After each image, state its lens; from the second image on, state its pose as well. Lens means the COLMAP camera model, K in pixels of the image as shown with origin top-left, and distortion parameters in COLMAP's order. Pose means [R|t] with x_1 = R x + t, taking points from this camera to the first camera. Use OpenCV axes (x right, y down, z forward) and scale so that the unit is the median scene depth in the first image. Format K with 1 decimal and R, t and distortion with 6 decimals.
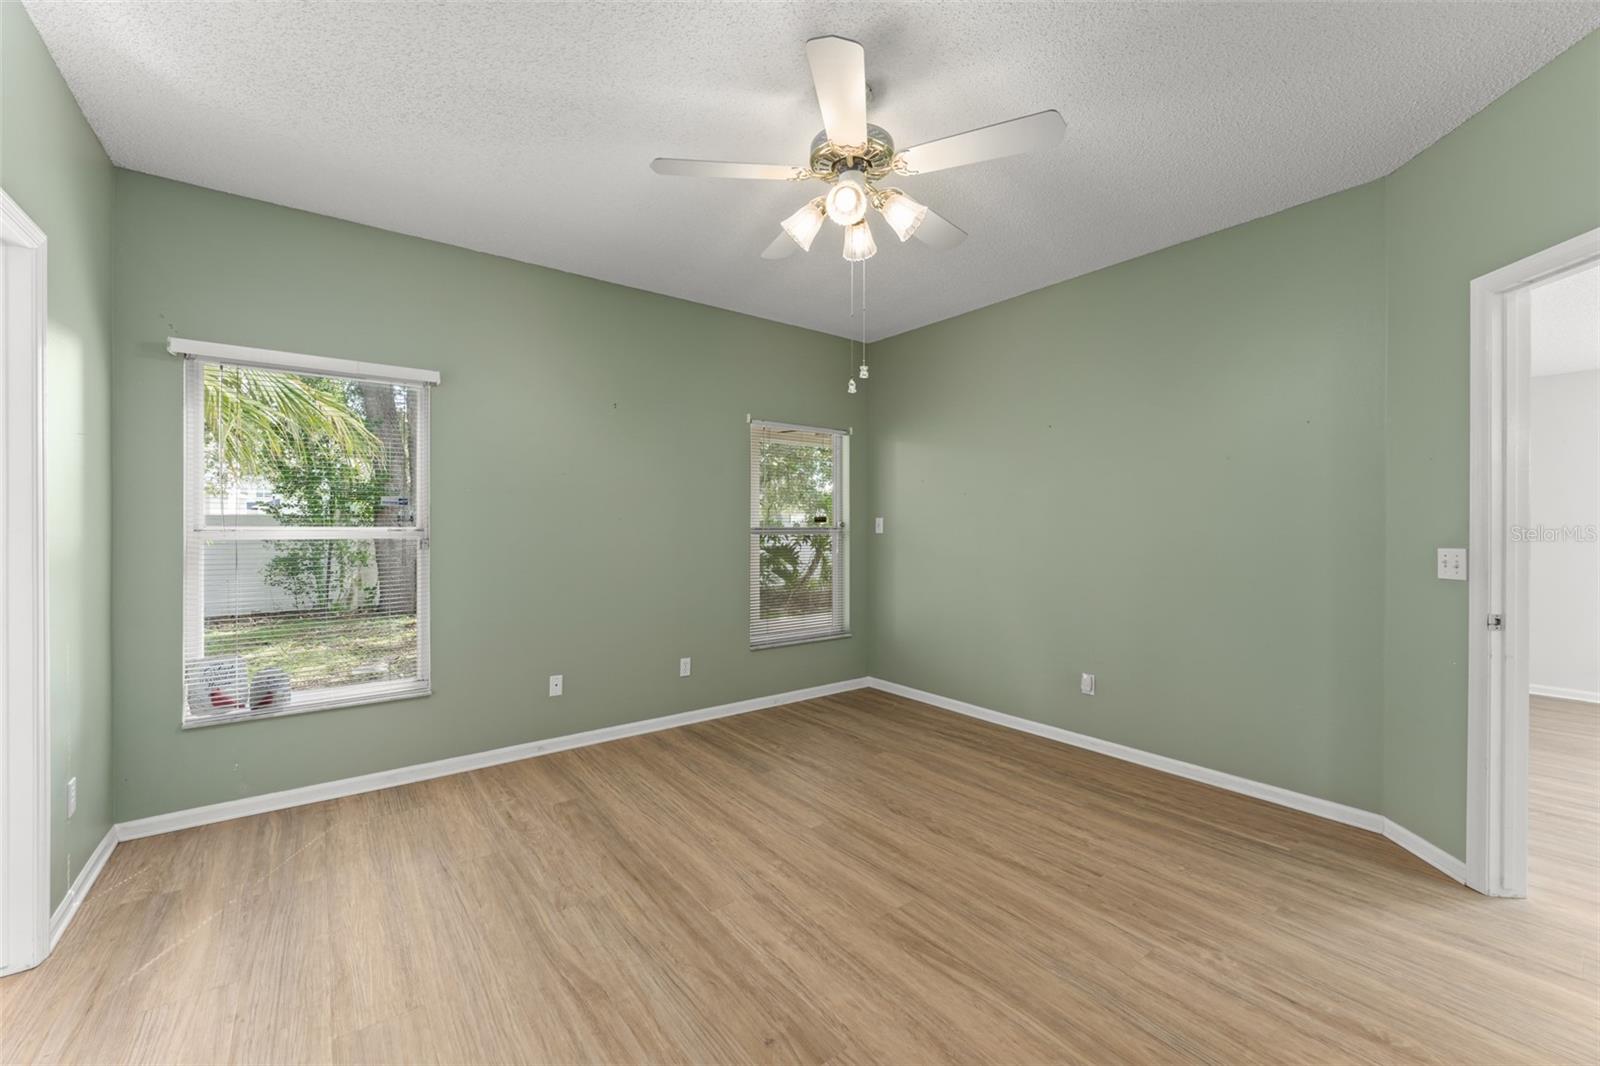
lens RADIAL K [[635.6, 0, 794.9], [0, 635.6, 528.8], [0, 0, 1]] dist [-0.002199, -0.000127]
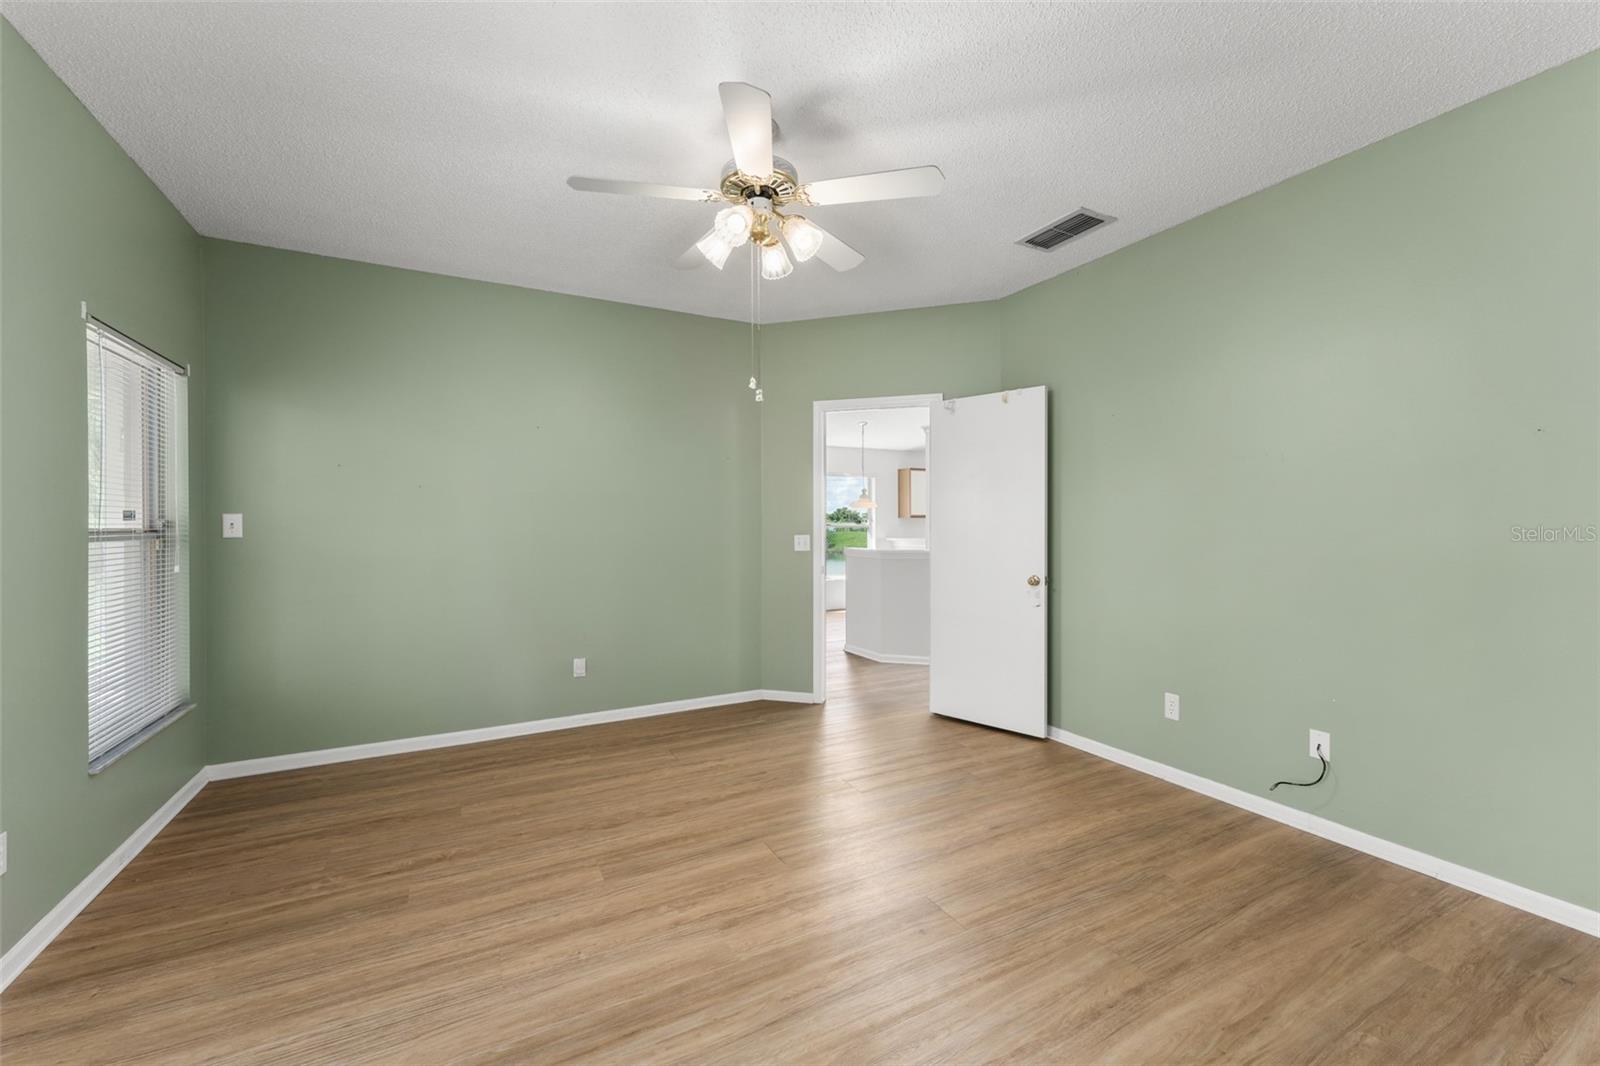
lens RADIAL K [[635.6, 0, 798.0], [0, 635.6, 526.1], [0, 0, 1]] dist [-0.002199, -0.000127]
pose [[0.159304, -0.004184, 0.987221, -0.631126], [0.010055, 0.999946, 0.002615, -0.000822], [-0.987178, 0.009510, 0.159338, 0.495370]]
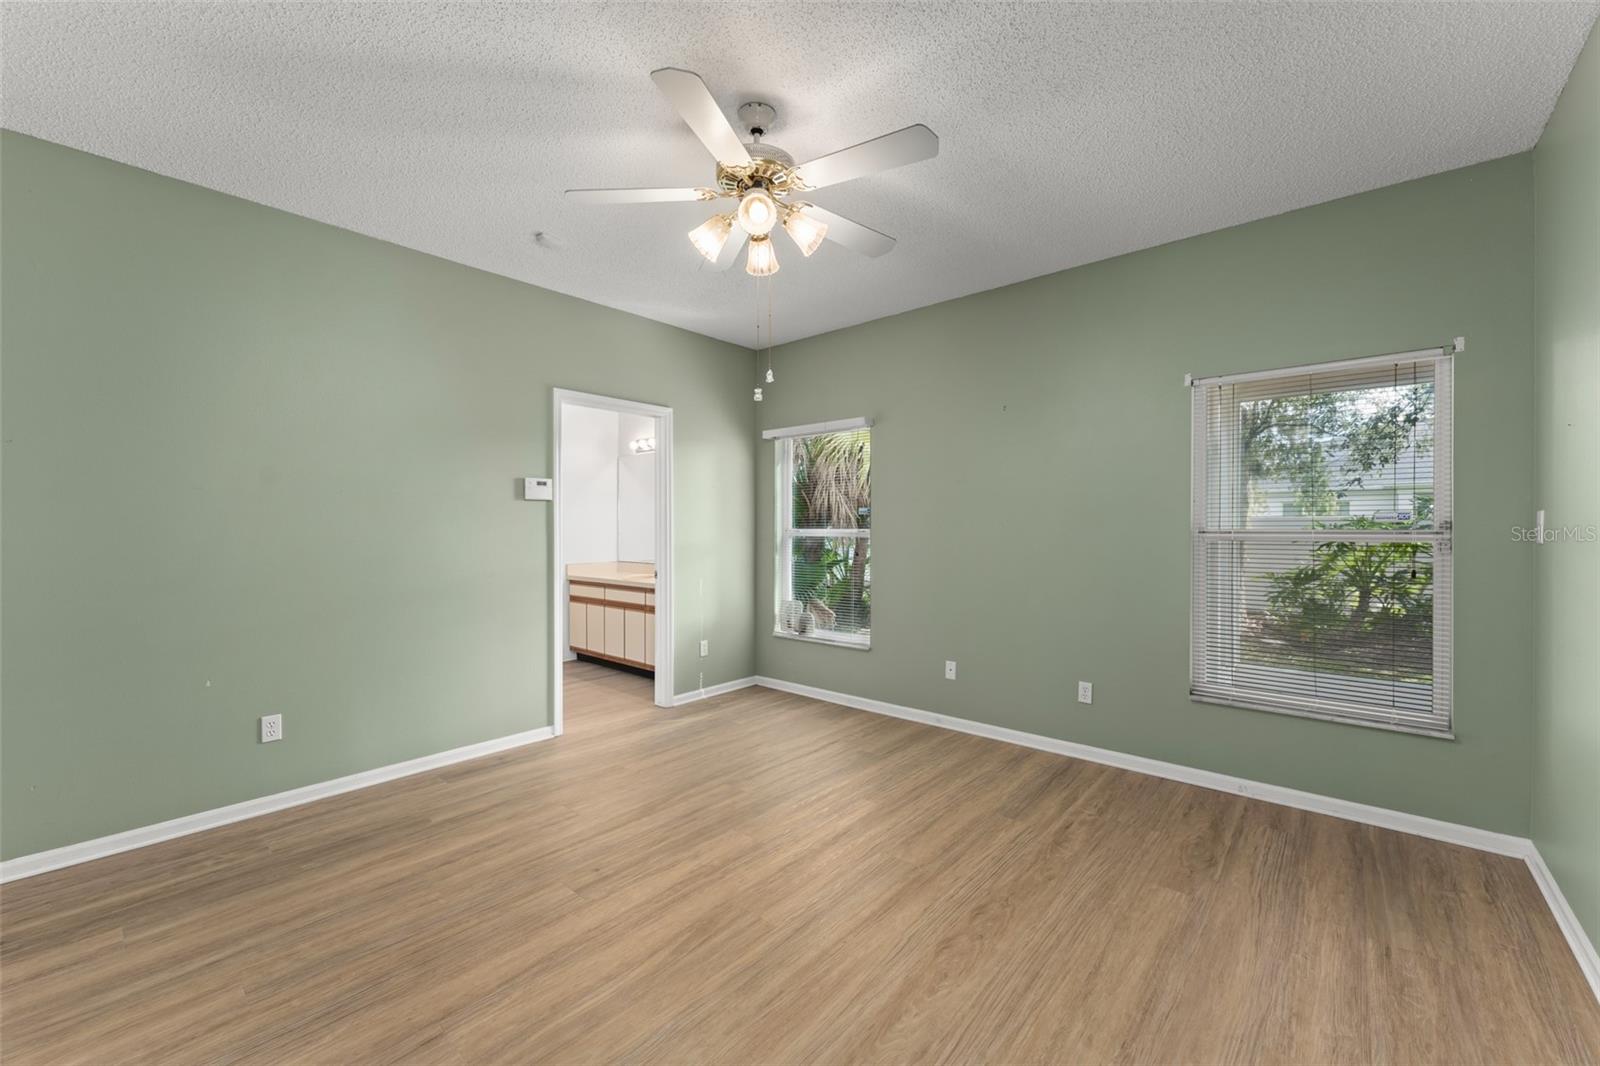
lens RADIAL K [[635.6, 0, 796.0], [0, 635.6, 528.7], [0, 0, 1]] dist [-0.002199, -0.000127]
pose [[0.203641, 0.000217, -0.979046, 0.733045], [-0.004857, 0.999988, -0.000788, -0.001130], [0.979034, 0.004916, 0.203640, 0.551247]]
